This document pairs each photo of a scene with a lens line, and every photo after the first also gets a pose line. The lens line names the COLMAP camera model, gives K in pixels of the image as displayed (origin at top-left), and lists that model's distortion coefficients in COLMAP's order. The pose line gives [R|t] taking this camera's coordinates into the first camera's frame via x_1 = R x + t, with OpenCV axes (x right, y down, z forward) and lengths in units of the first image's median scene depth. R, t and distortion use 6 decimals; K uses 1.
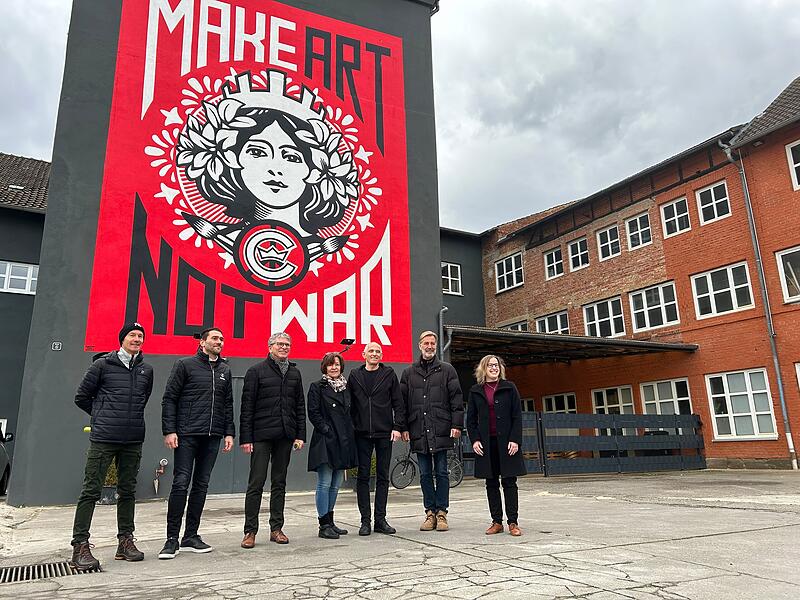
lens RADIAL K [[609.2, 0, 412.6], [0, 609.2, 301.9], [0, 0, 1]] dist [0.052928, -0.081686]
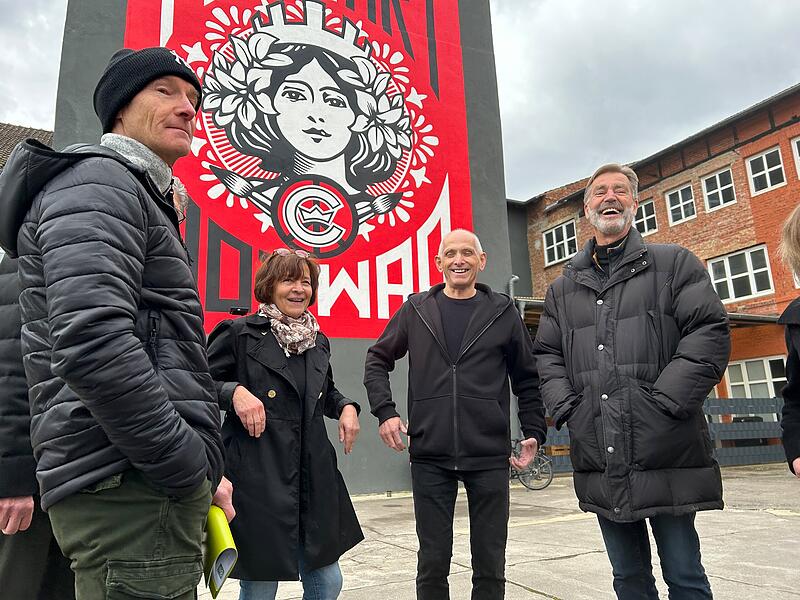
lens RADIAL K [[609.2, 0, 401.6], [0, 609.2, 298.5], [0, 0, 1]] dist [0.052928, -0.081686]
pose [[0.999070, -0.016958, -0.039650, -0.074755], [0.017772, 0.999637, 0.020261, 0.021116], [0.039292, -0.020947, 0.999008, 0.149018]]
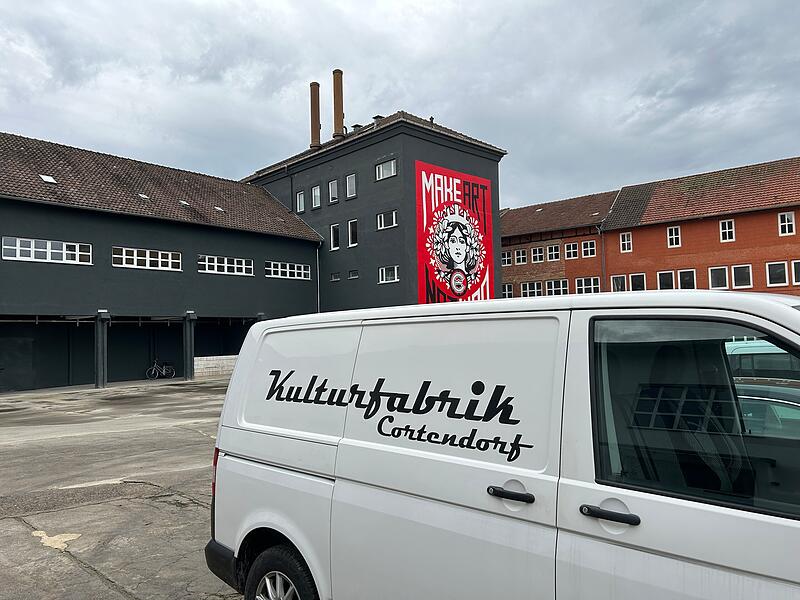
lens RADIAL K [[609.2, 0, 404.3], [0, 609.2, 339.6], [0, 0, 1]] dist [0.052928, -0.081686]
pose [[0.945465, -0.004899, 0.325686, -1.238009], [-0.073907, 0.970581, 0.229152, -0.400064], [-0.317228, -0.240726, 0.917288, -1.332114]]
